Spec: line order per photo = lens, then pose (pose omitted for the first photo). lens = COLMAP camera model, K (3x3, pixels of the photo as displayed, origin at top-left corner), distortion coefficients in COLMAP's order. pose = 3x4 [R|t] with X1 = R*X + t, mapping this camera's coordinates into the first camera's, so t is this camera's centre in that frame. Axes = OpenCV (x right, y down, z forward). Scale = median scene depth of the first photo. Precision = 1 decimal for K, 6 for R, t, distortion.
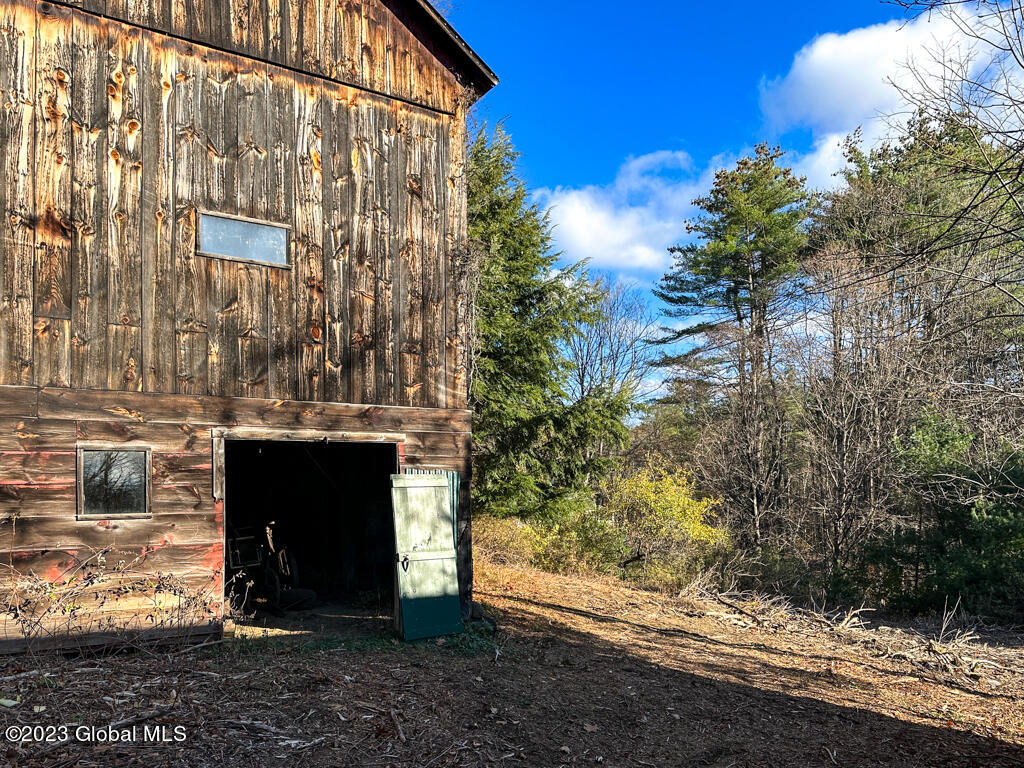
lens RADIAL K [[741.2, 0, 514.3], [0, 741.2, 458.3], [0, 0, 1]] dist [0.082844, -0.078355]
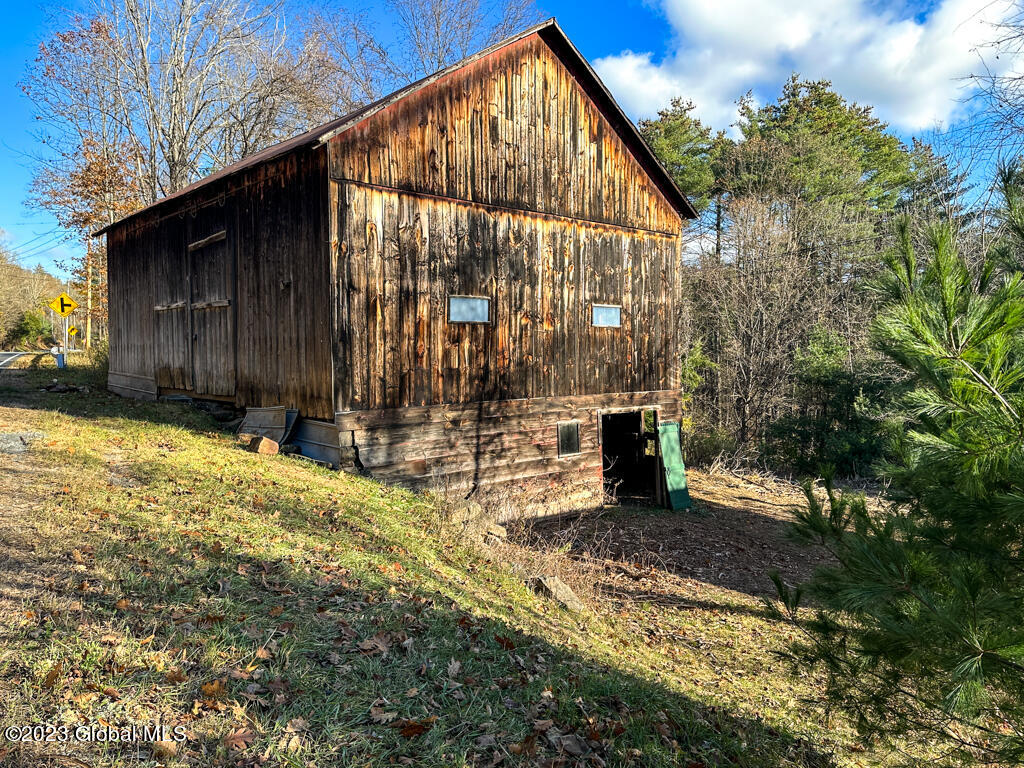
lens RADIAL K [[731.1, 0, 512.7], [0, 731.1, 369.8], [0, 0, 1]] dist [0.185084, -0.318997]
pose [[0.981676, -0.010089, 0.190293, -0.951173], [0.000792, 0.998805, 0.048869, -0.233767], [-0.190559, -0.047822, 0.980510, -0.867555]]
